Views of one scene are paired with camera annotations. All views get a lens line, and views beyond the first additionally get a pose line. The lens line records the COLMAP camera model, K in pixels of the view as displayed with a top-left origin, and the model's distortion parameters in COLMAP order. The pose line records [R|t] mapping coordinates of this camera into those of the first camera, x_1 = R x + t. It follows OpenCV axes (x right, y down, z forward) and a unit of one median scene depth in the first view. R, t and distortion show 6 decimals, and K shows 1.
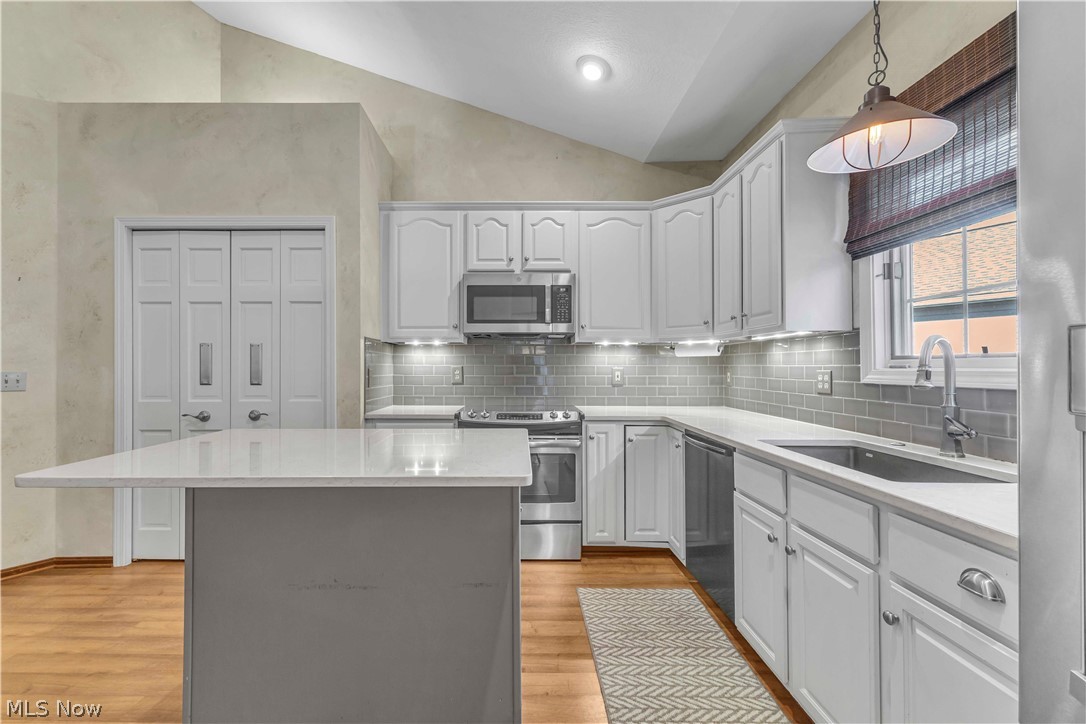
lens RADIAL K [[479.9, 0, 523.3], [0, 479.9, 364.8], [0, 0, 1]] dist [0.007705, 0.000616]
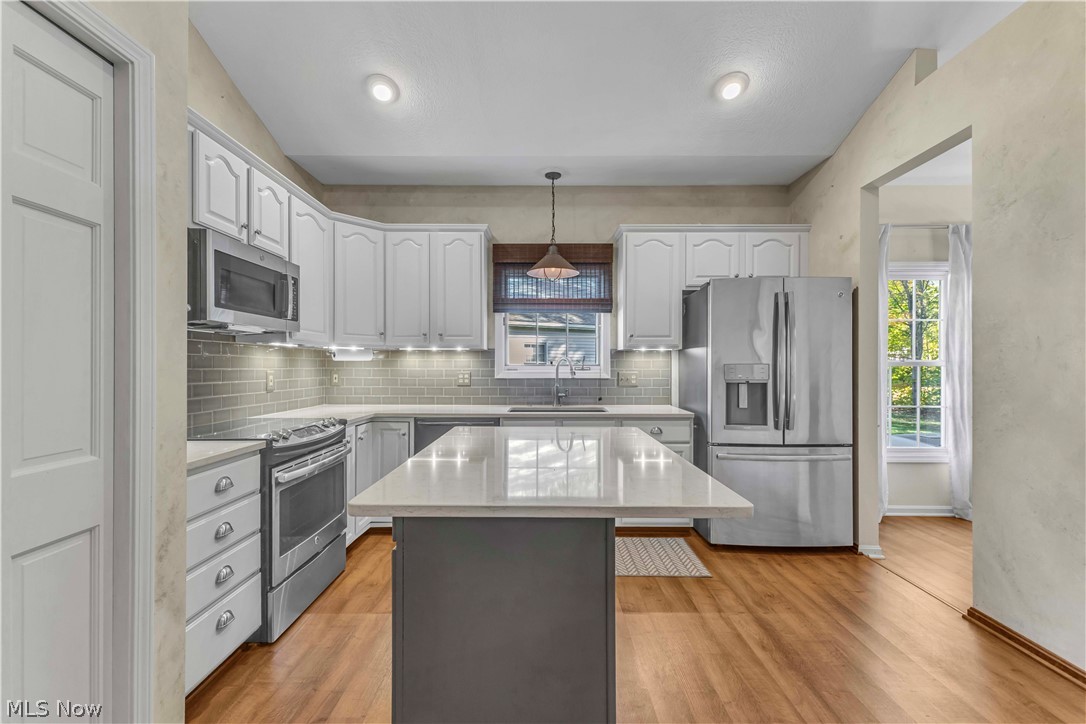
lens RADIAL K [[479.9, 0, 542.3], [0, 479.9, 367.8], [0, 0, 1]] dist [0.007705, 0.000616]
pose [[0.000081, -0.005526, 0.999985, -0.748180], [-0.007819, 0.999954, 0.005527, -0.009641], [-0.999969, -0.007819, 0.000037, 0.518846]]
